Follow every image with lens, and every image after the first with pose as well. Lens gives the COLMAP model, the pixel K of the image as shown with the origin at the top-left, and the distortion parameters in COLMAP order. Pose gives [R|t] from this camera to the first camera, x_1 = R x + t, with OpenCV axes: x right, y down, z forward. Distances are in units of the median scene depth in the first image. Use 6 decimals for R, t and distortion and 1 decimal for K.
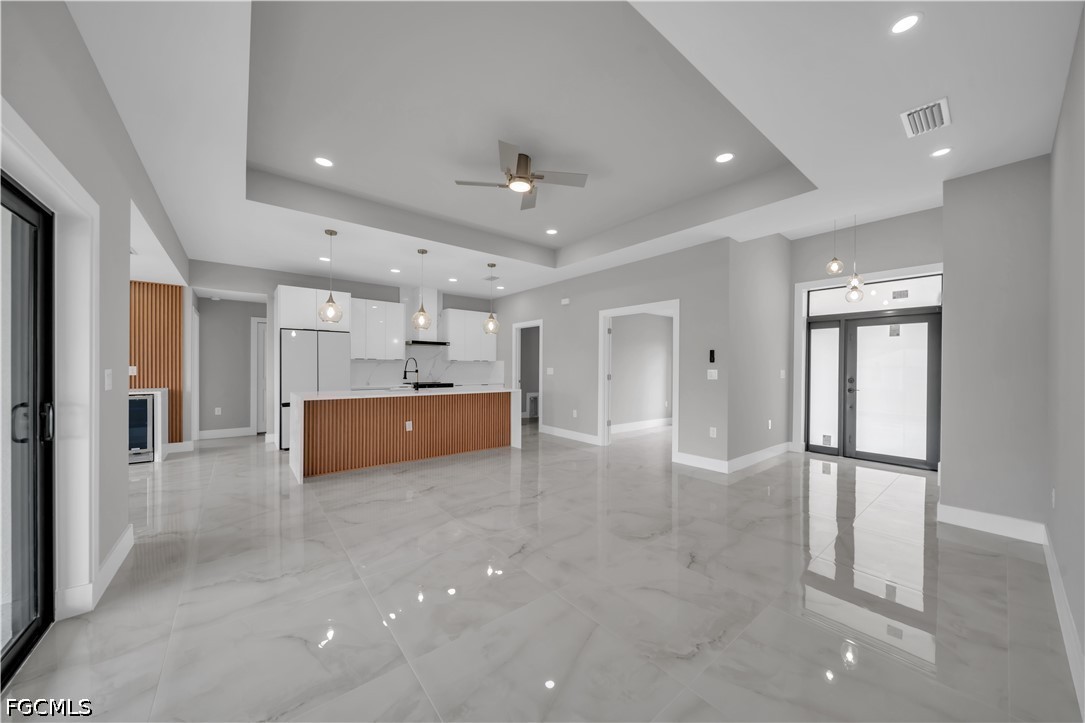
lens RADIAL K [[374.7, 0, 546.3], [0, 374.7, 368.9], [0, 0, 1]] dist [0.000024, -0.000730]
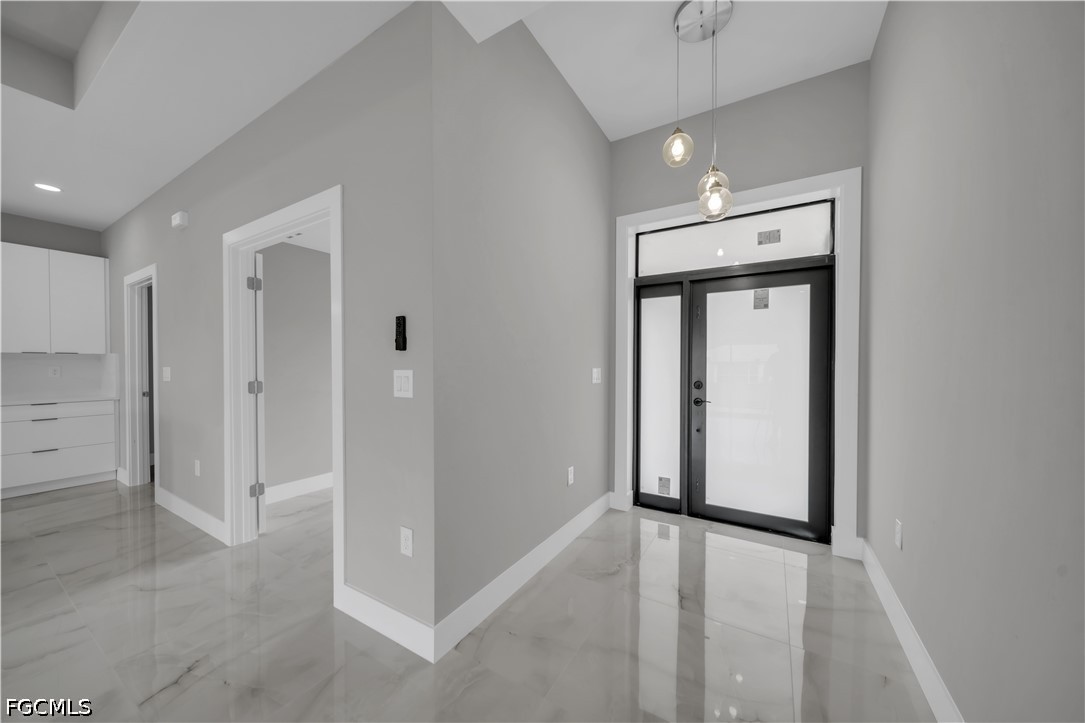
lens RADIAL K [[374.7, 0, 549.1], [0, 374.7, 369.3], [0, 0, 1]] dist [0.000024, -0.000730]
pose [[0.939662, -0.010958, 0.341928, 0.377878], [0.007458, 0.999905, 0.011549, -0.001997], [-0.342022, -0.008302, 0.939655, 0.508041]]
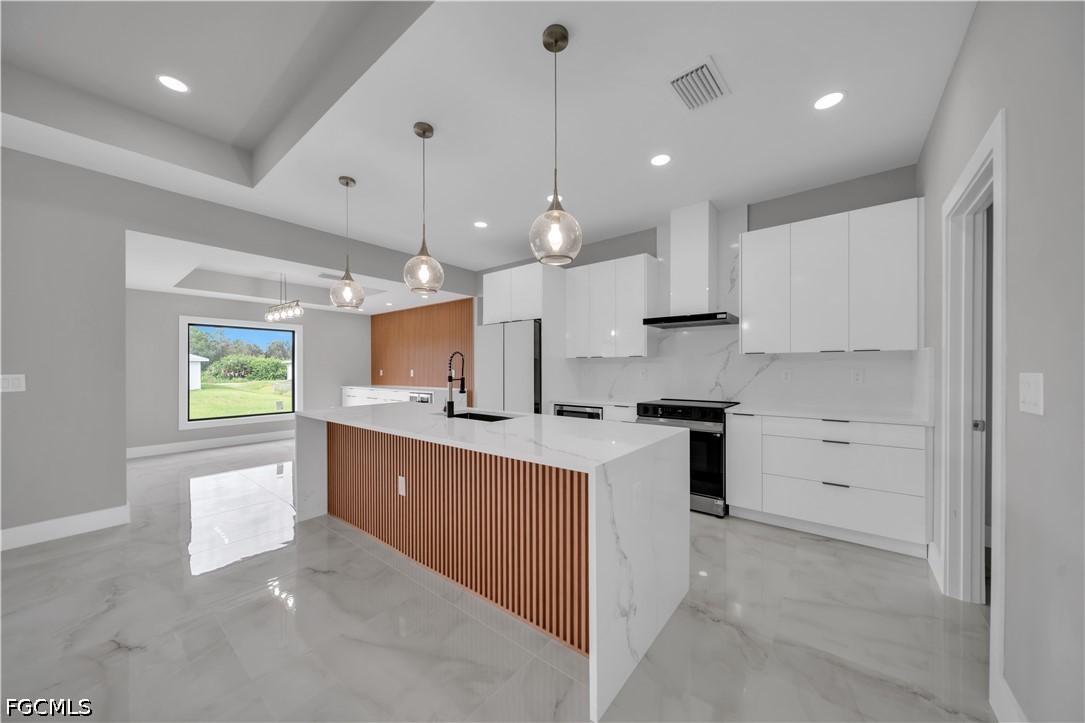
lens RADIAL K [[374.7, 0, 547.4], [0, 374.7, 369.4], [0, 0, 1]] dist [0.000024, -0.000730]
pose [[0.218055, -0.002215, -0.975934, 0.157176], [-0.000029, 0.999997, -0.002277, -0.004790], [0.975937, 0.000524, 0.218054, 0.961808]]
